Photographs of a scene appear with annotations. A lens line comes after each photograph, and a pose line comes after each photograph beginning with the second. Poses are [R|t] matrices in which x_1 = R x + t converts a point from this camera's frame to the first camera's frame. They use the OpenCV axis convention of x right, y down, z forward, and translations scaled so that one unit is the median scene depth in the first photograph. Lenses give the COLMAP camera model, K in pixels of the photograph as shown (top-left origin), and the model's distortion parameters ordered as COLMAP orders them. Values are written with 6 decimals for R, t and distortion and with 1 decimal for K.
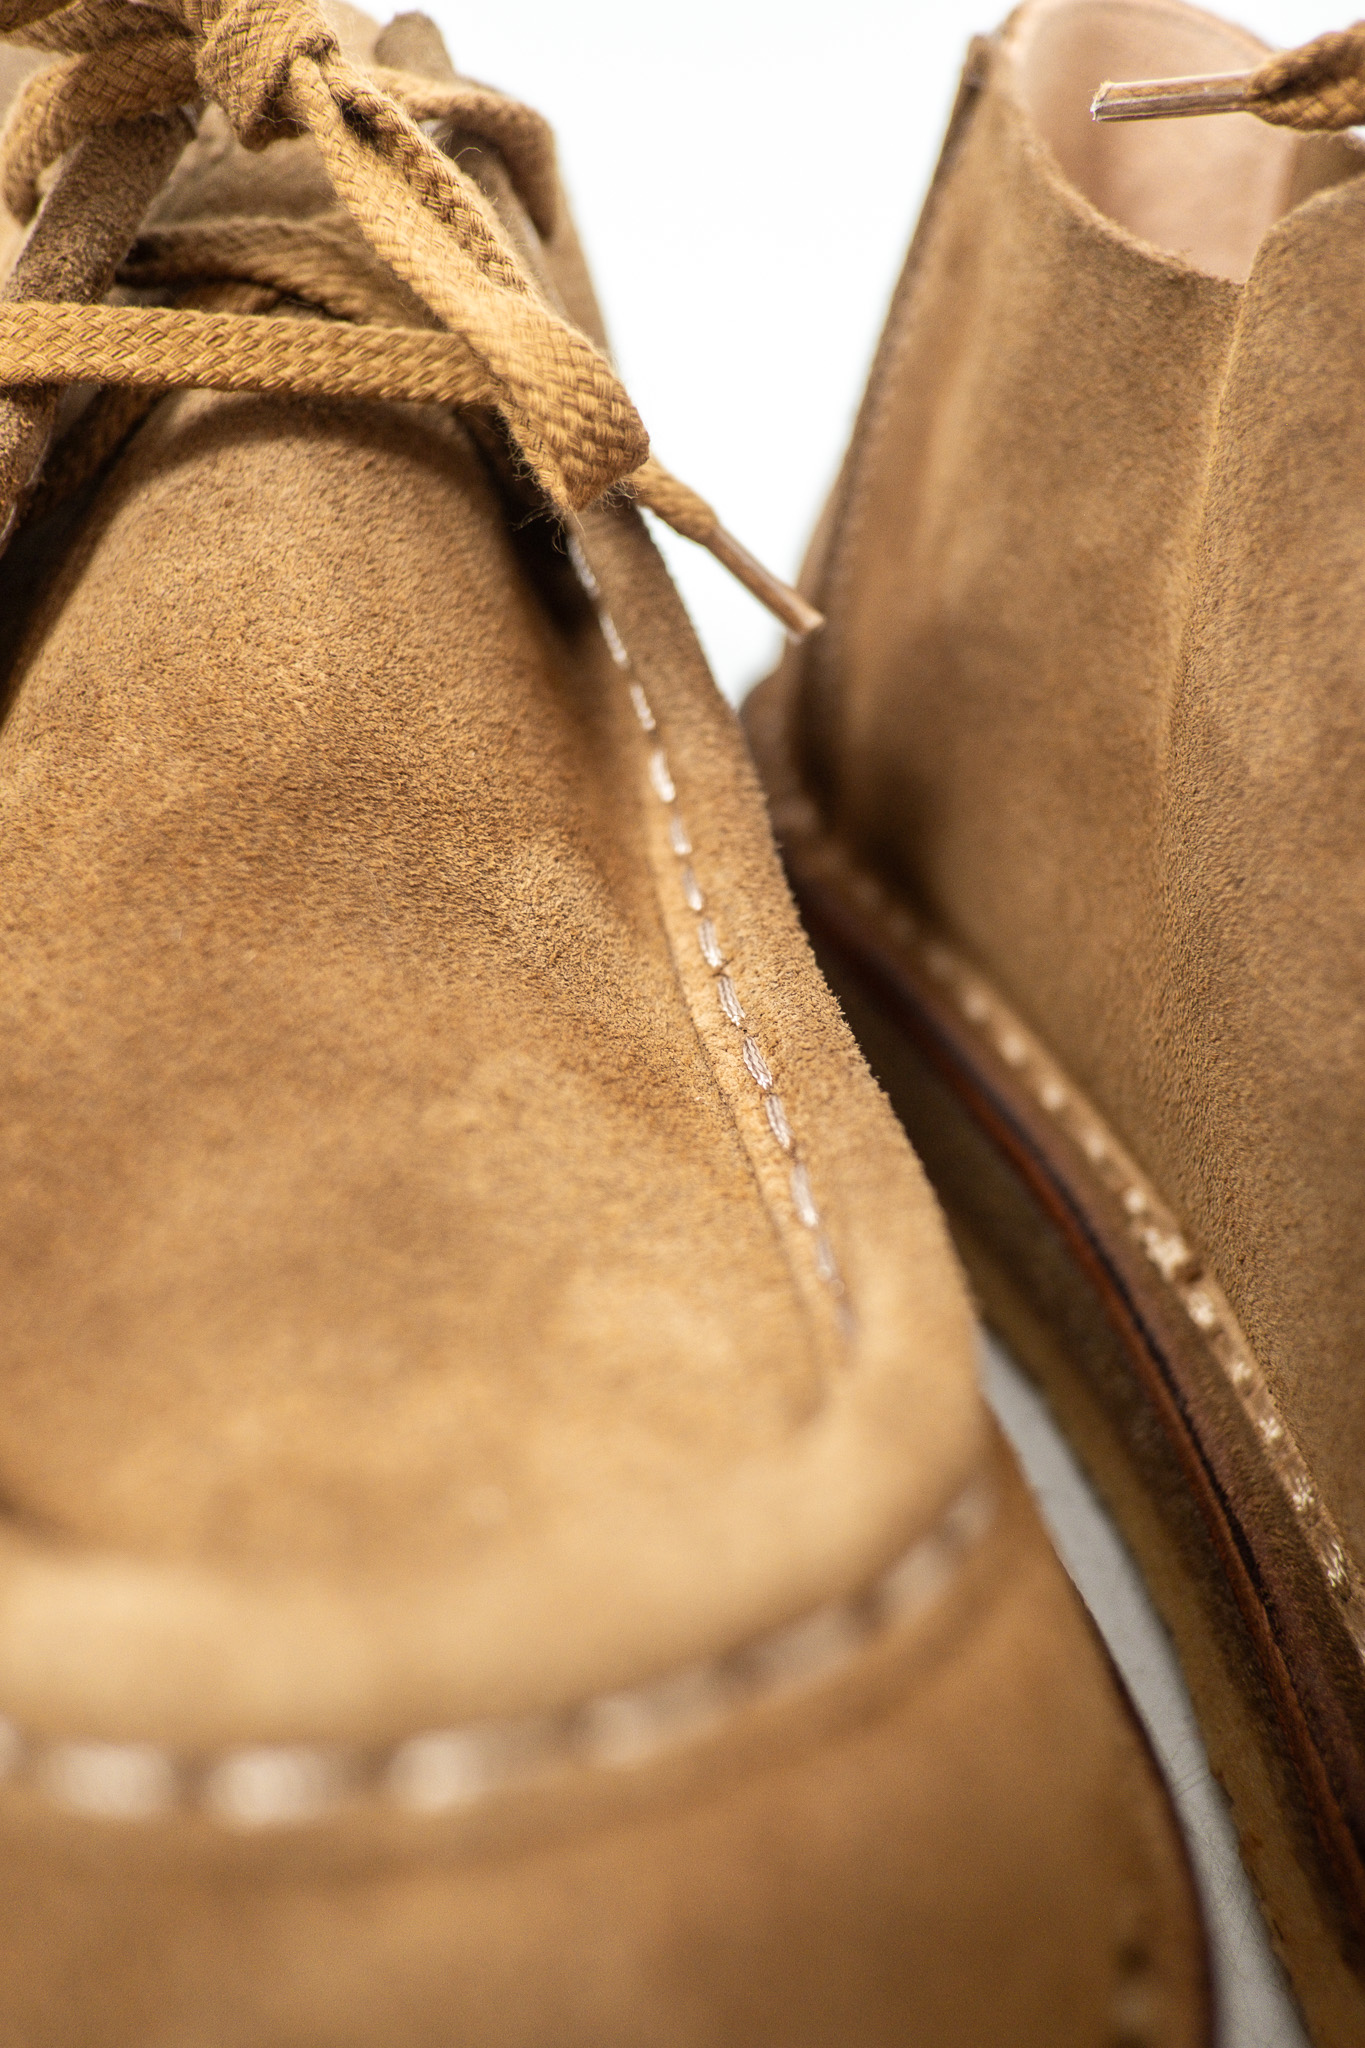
lens RADIAL K [[1598.5, 0, 682.5], [0, 1598.5, 1024.0], [0, 0, 1]] dist [0.028319, -0.060349]
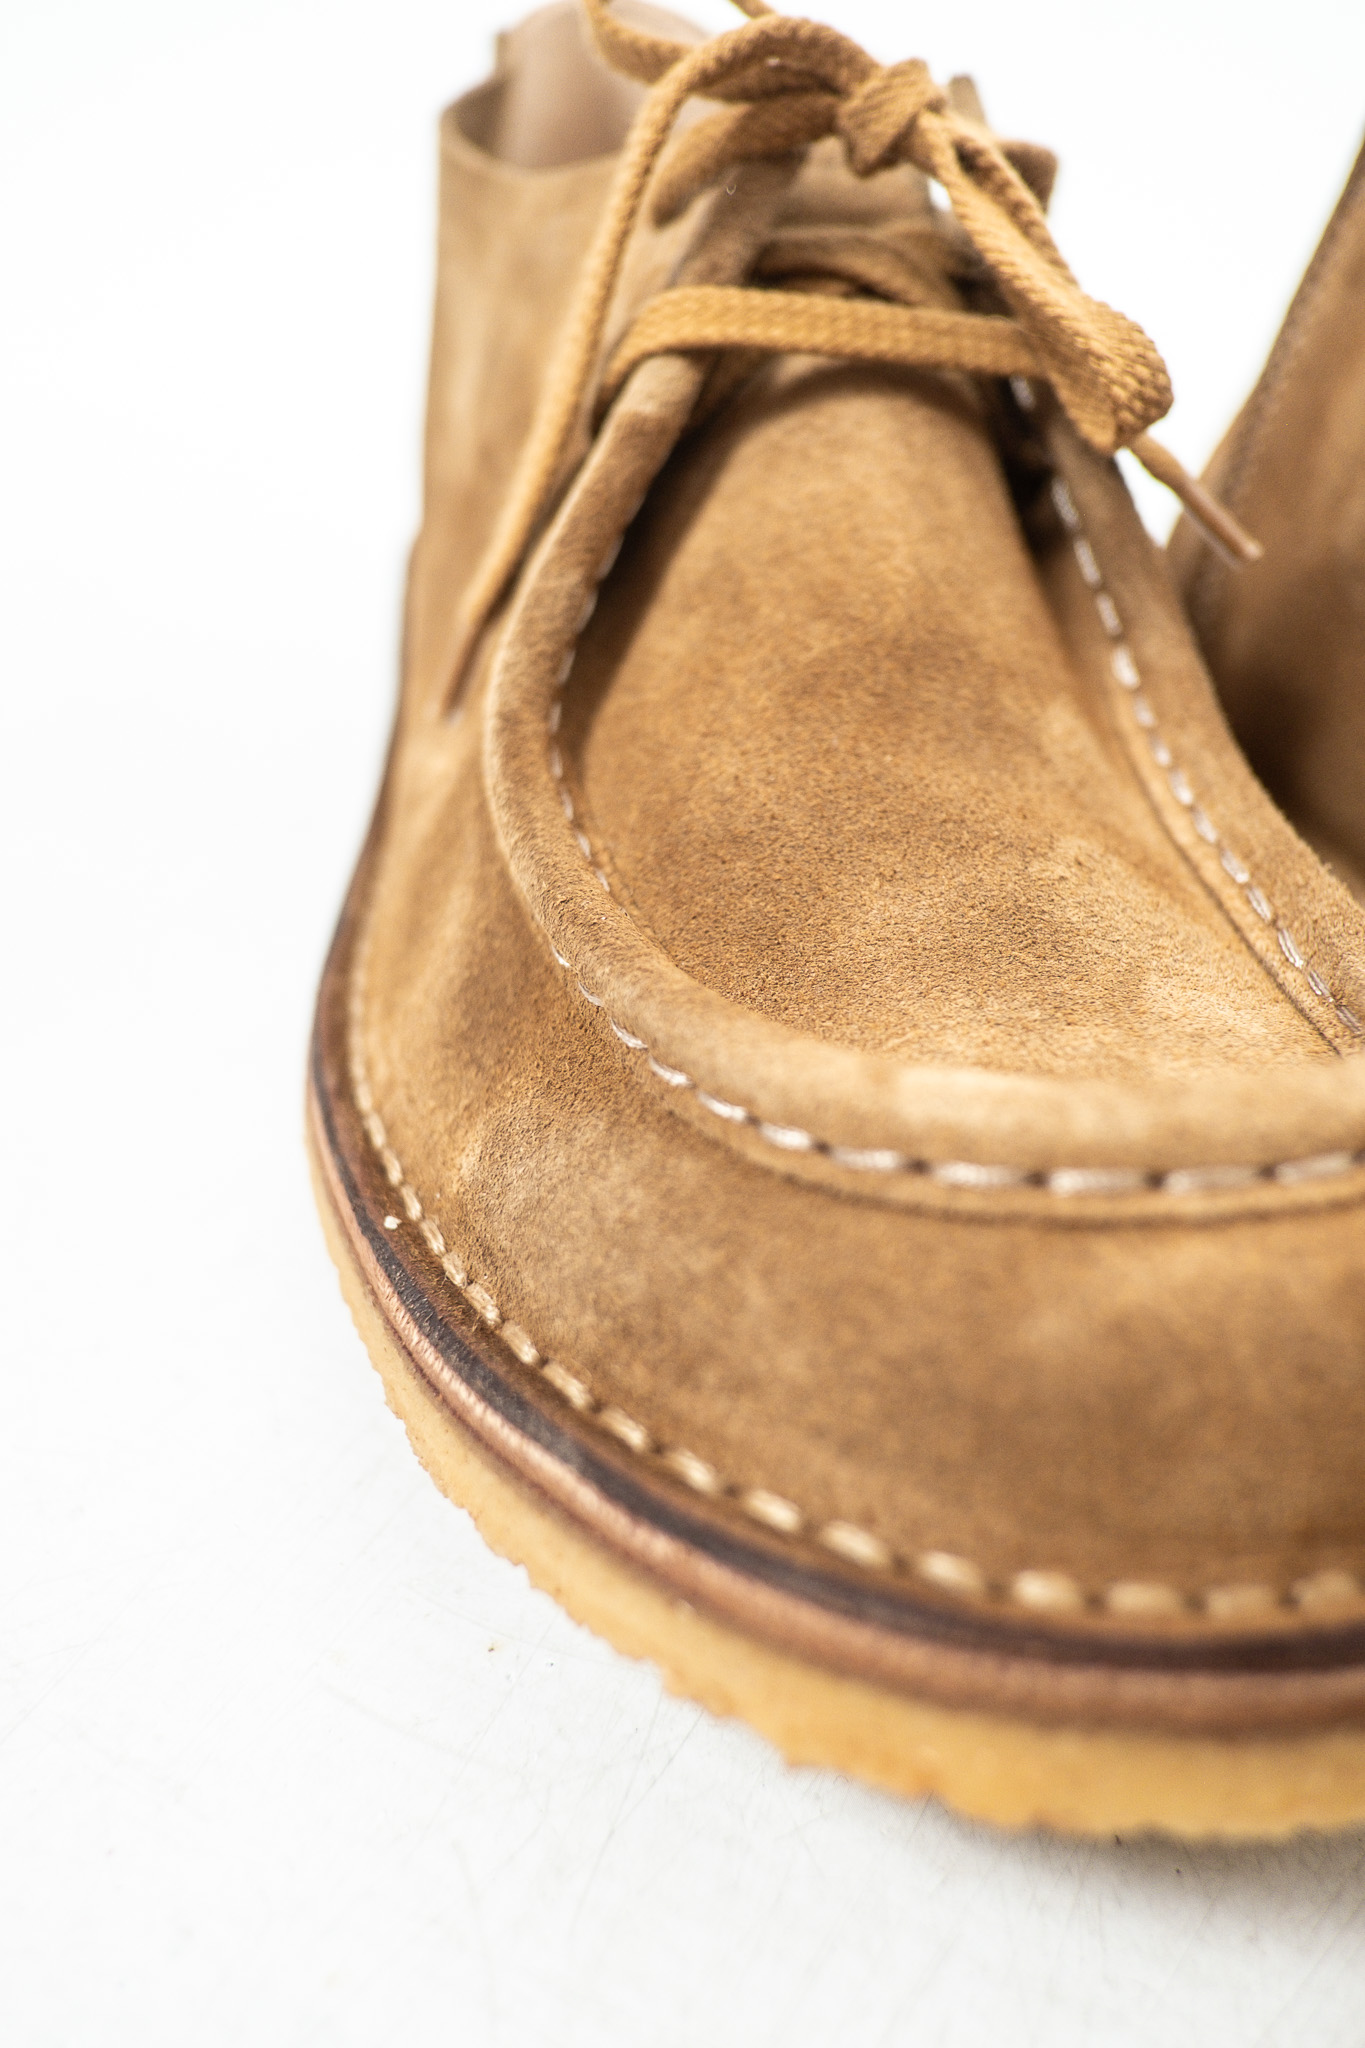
lens RADIAL K [[1598.5, 0, 682.5], [0, 1598.5, 1024.0], [0, 0, 1]] dist [0.028319, -0.060349]
pose [[0.995592, 0.059548, -0.072459, -0.316219], [-0.059840, 0.998206, -0.001863, 0.191259], [0.072218, 0.006191, 0.997370, -0.383287]]
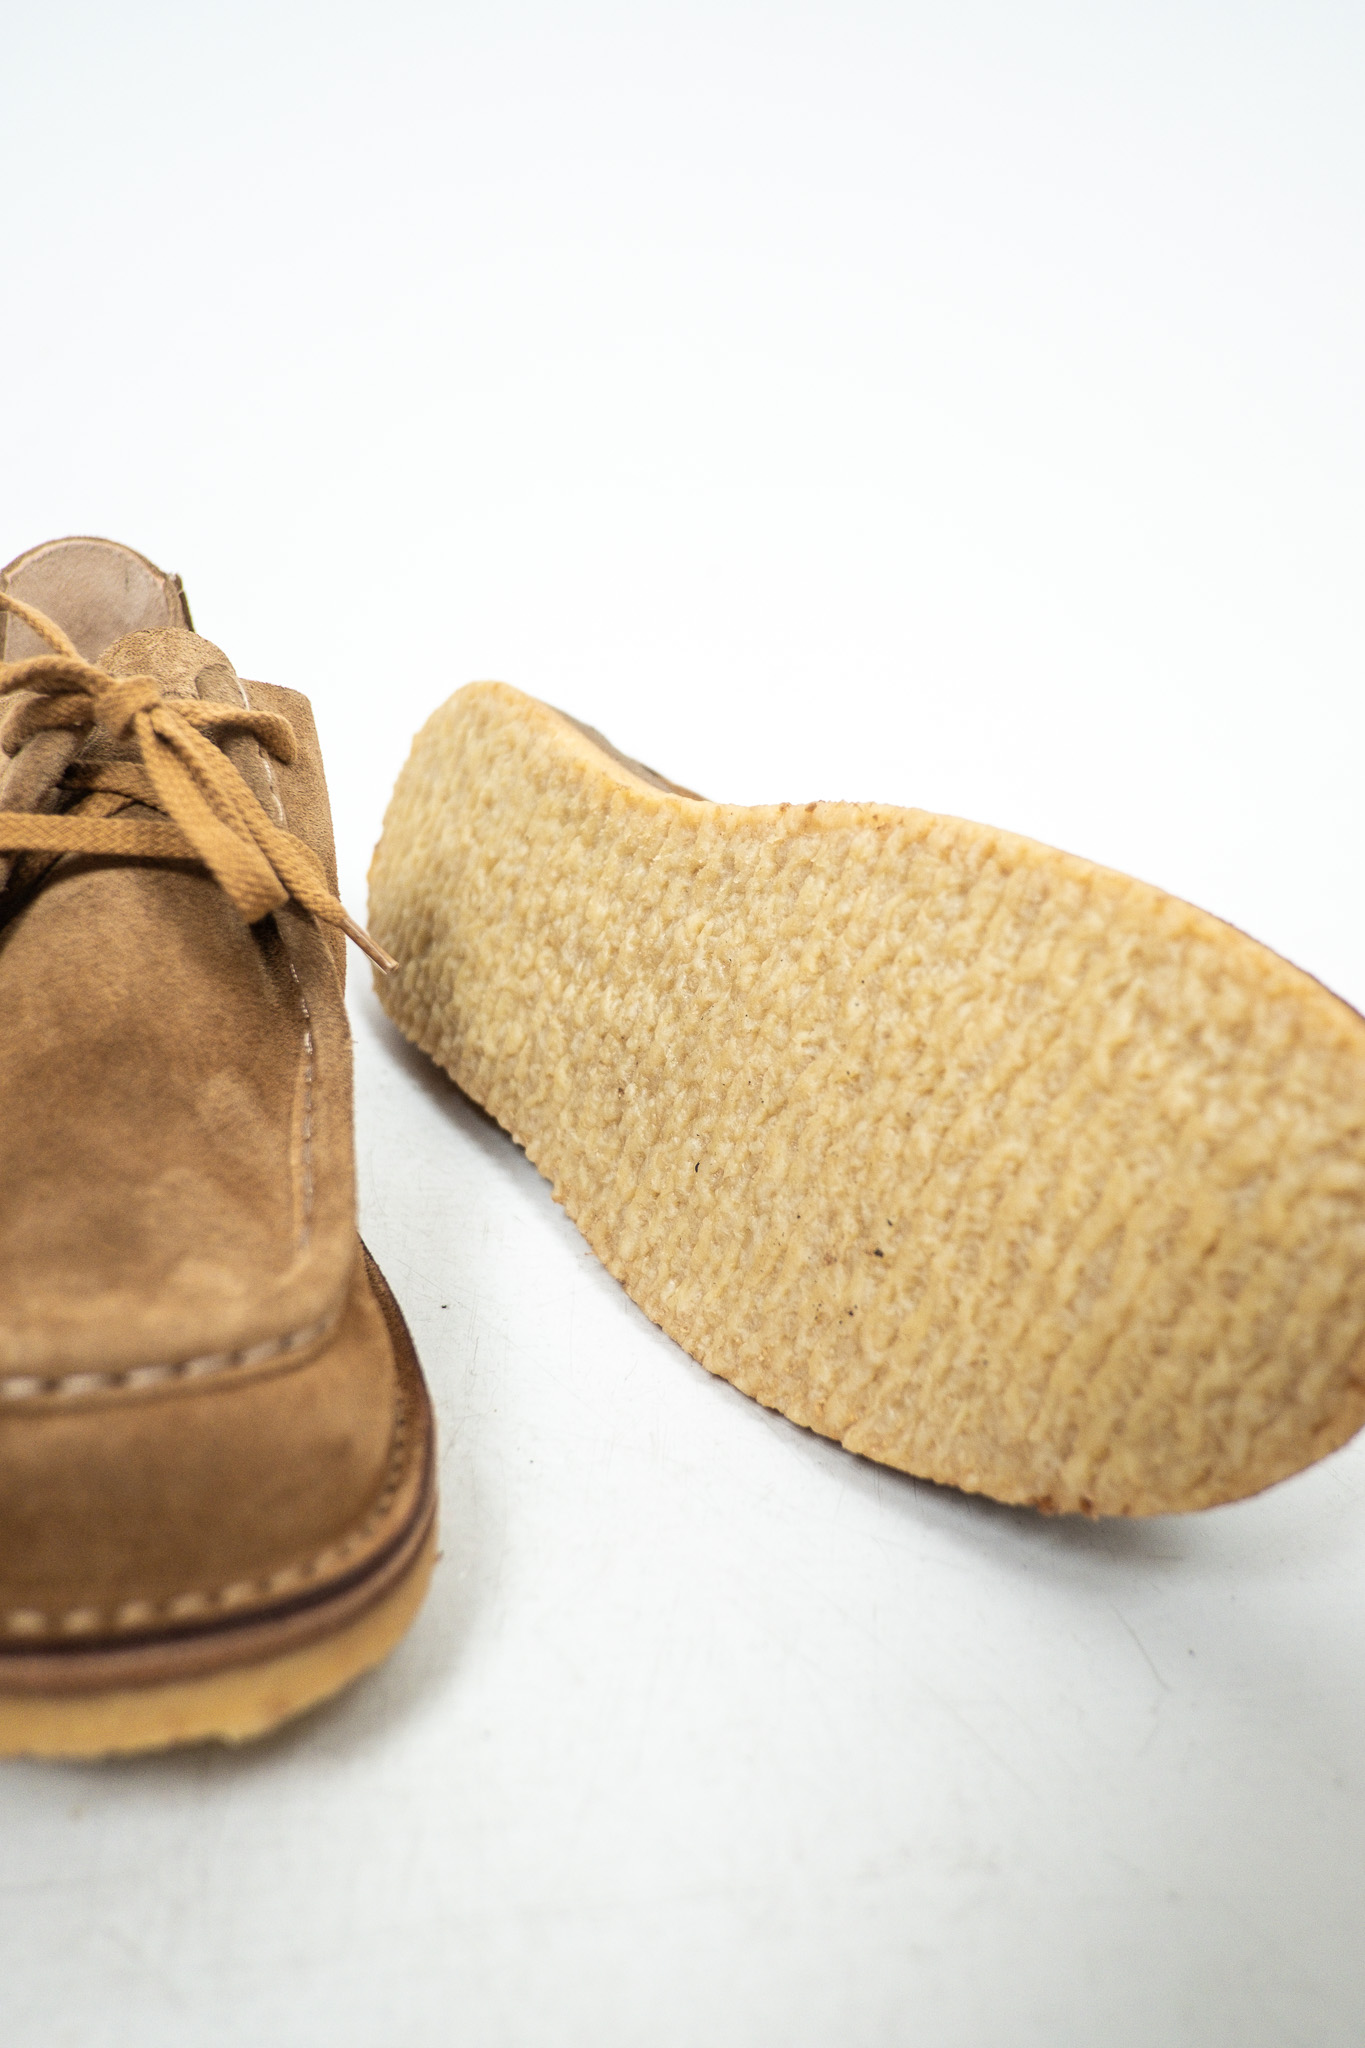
lens RADIAL K [[1598.5, 0, 682.5], [0, 1598.5, 1024.0], [0, 0, 1]] dist [0.028319, -0.060349]
pose [[0.999082, 0.042833, -0.001217, 0.551961], [-0.042608, 0.990036, -0.134210, 0.084042], [-0.004544, 0.134139, 0.990952, -1.179729]]
